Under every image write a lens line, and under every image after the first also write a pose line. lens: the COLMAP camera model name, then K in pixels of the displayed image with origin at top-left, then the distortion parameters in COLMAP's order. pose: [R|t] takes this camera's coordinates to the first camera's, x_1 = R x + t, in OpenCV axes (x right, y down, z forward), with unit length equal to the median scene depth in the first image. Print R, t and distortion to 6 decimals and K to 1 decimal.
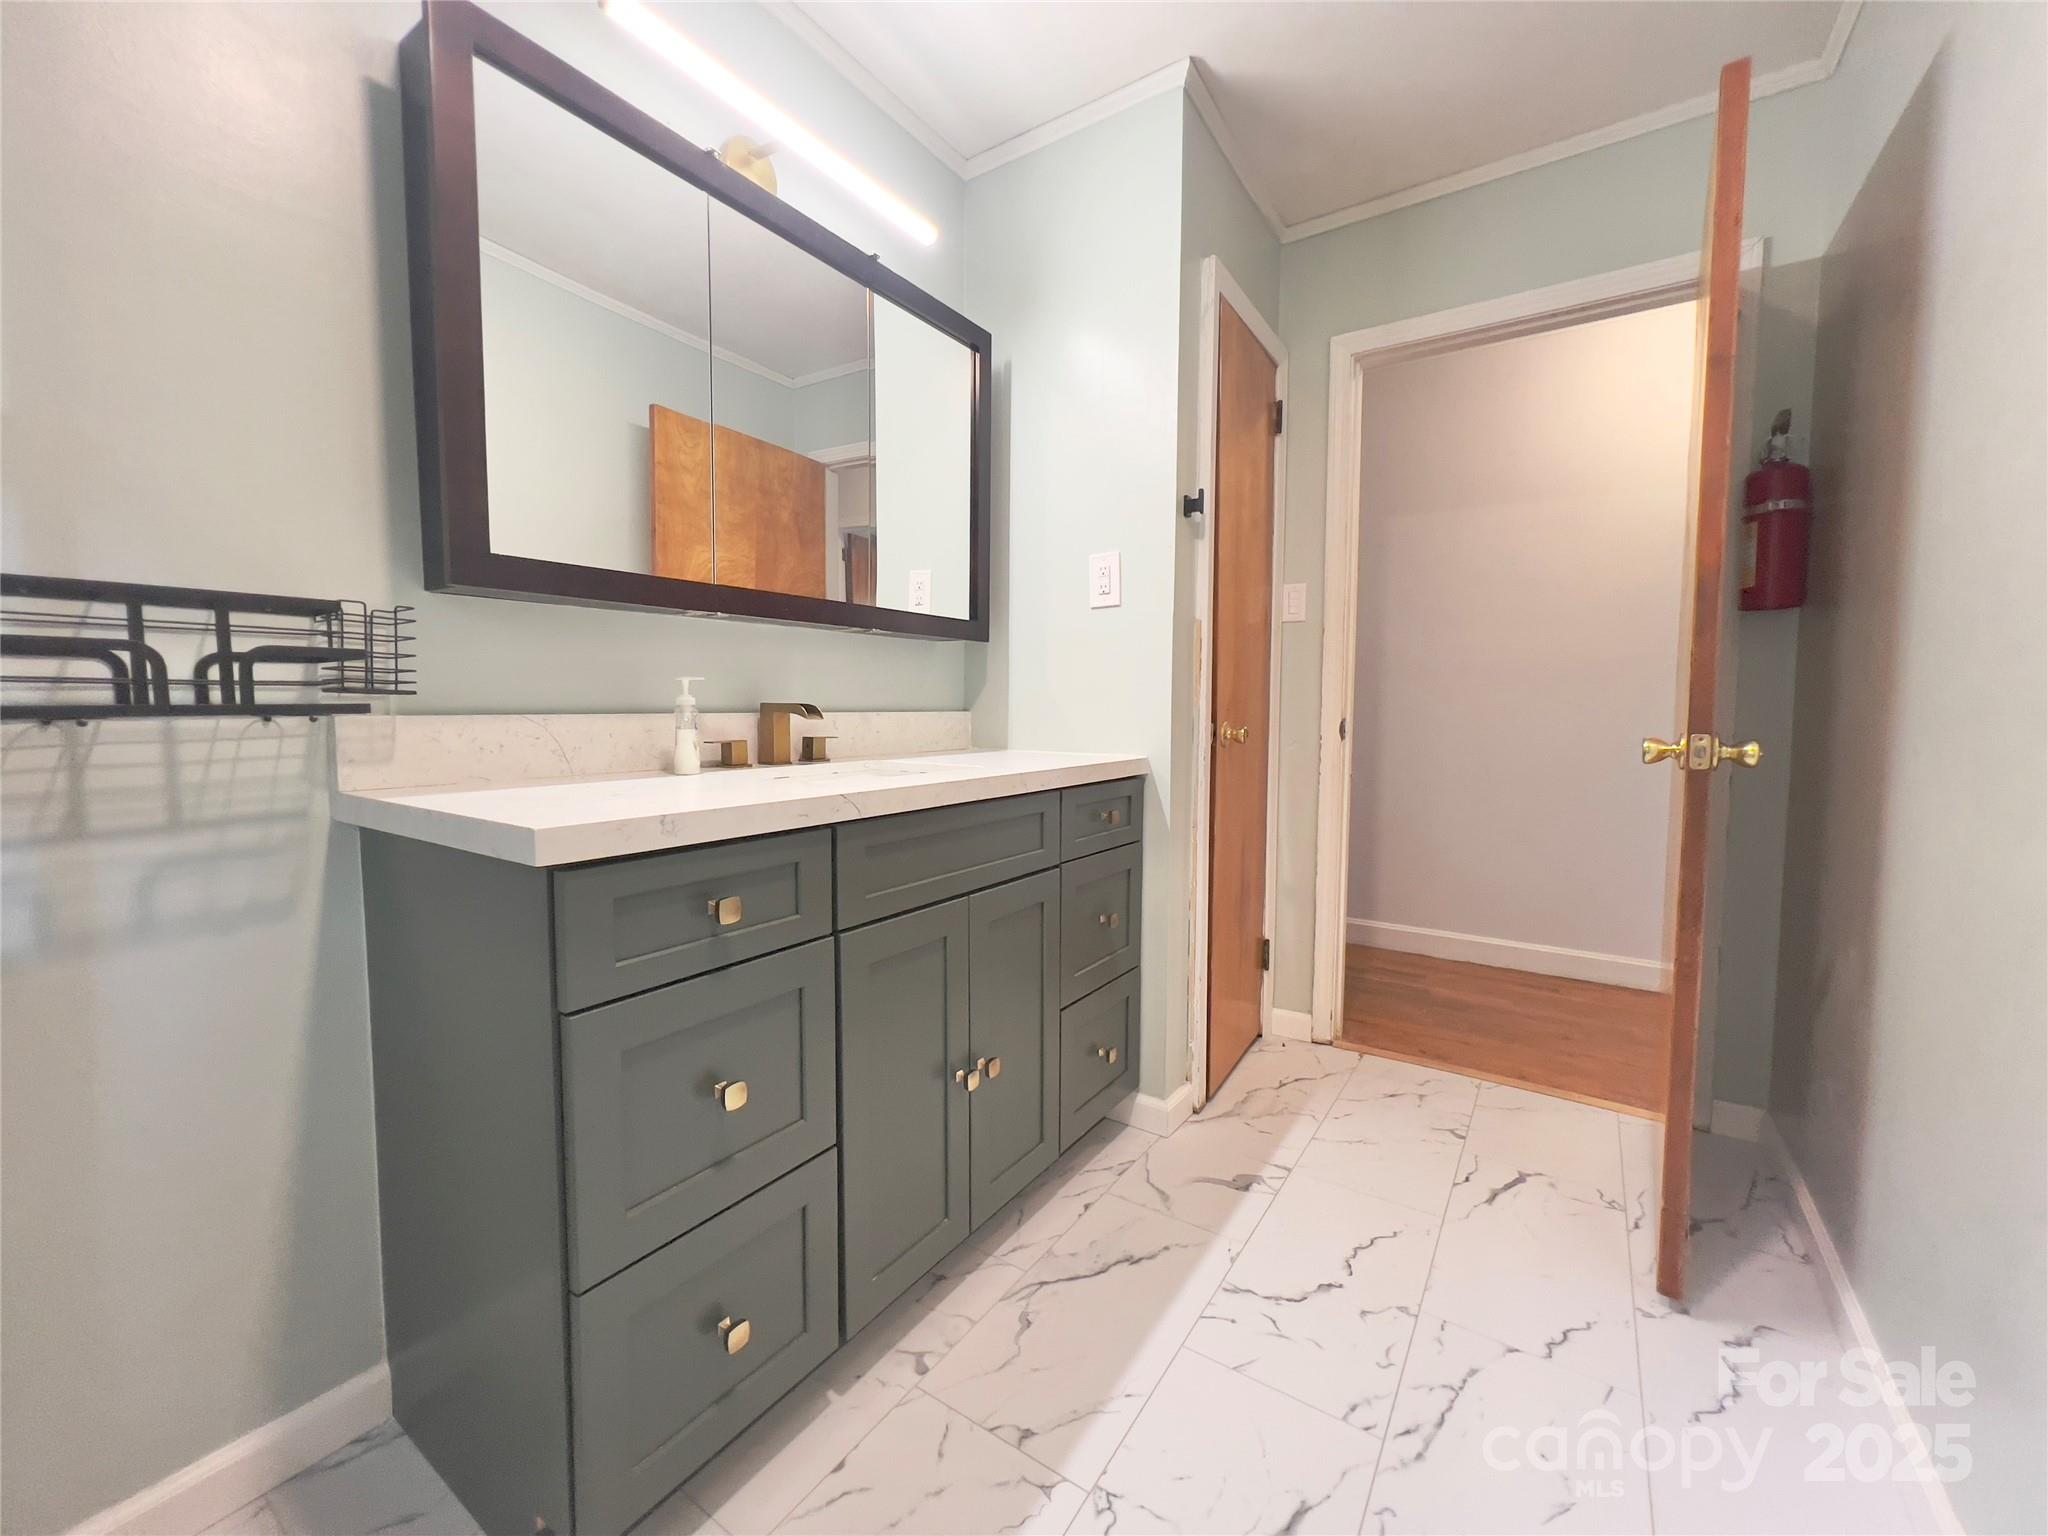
lens RADIAL K [[820.8, 0, 1021.5], [0, 820.8, 760.2], [0, 0, 1]] dist [-0.001874, -0.000221]
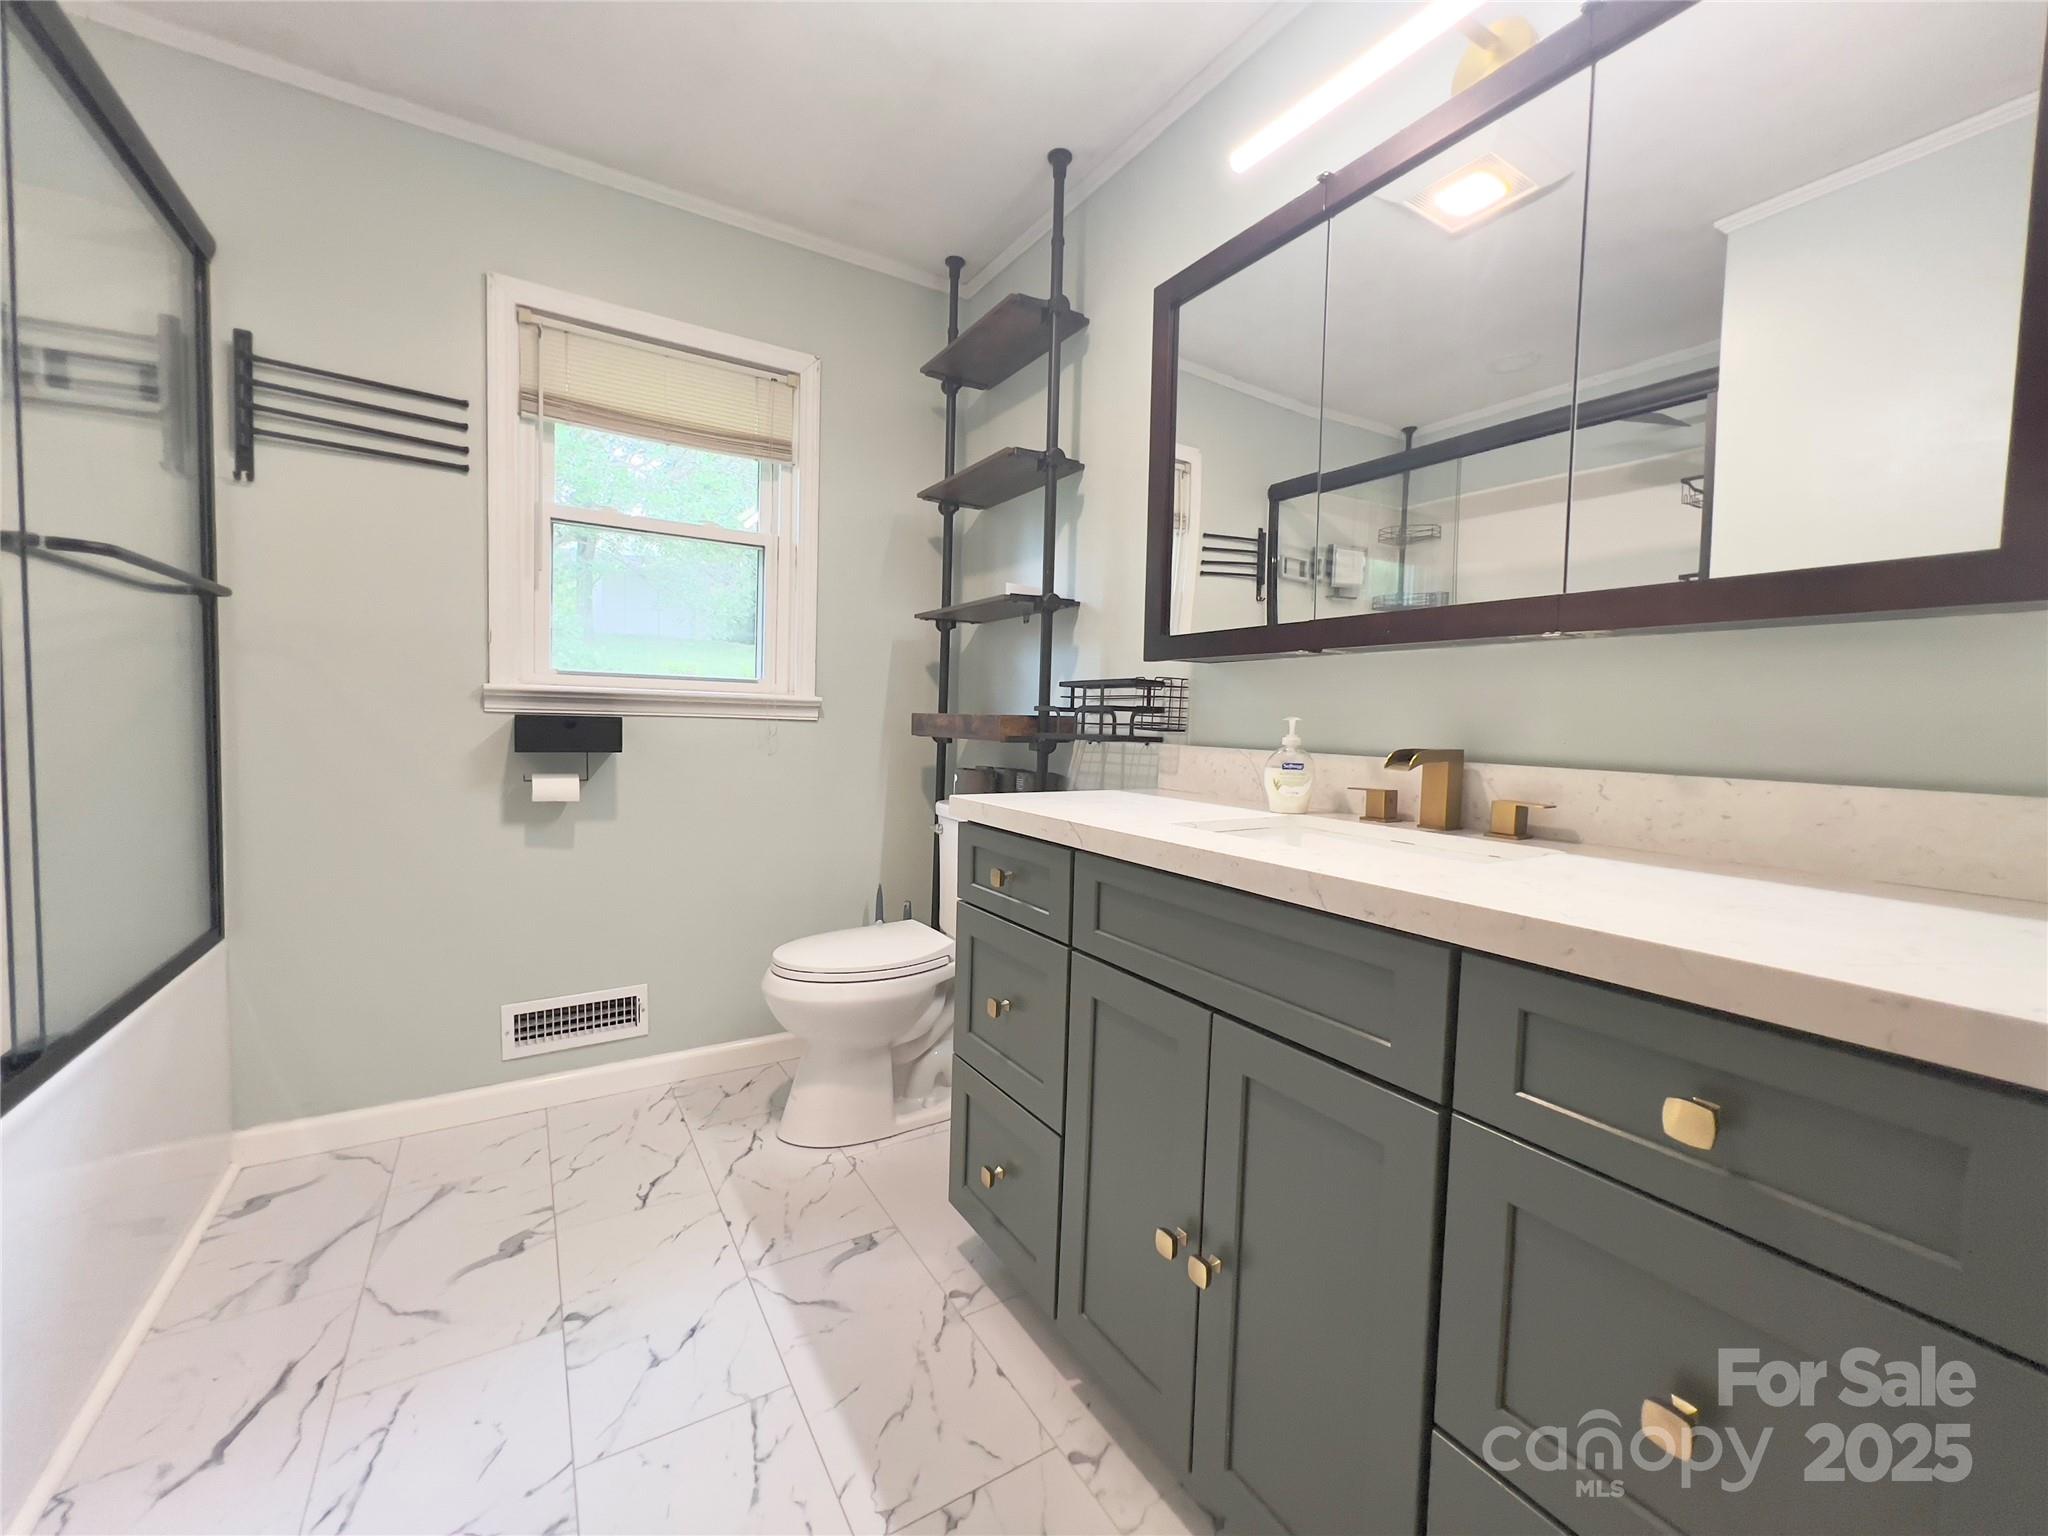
lens RADIAL K [[820.8, 0, 1022.1], [0, 820.8, 763.6], [0, 0, 1]] dist [-0.001874, -0.000221]
pose [[-0.408980, 0.034382, -0.911895, 0.797874], [-0.091350, 0.992728, 0.078400, -0.114594], [0.907959, 0.115366, -0.402865, 1.358062]]
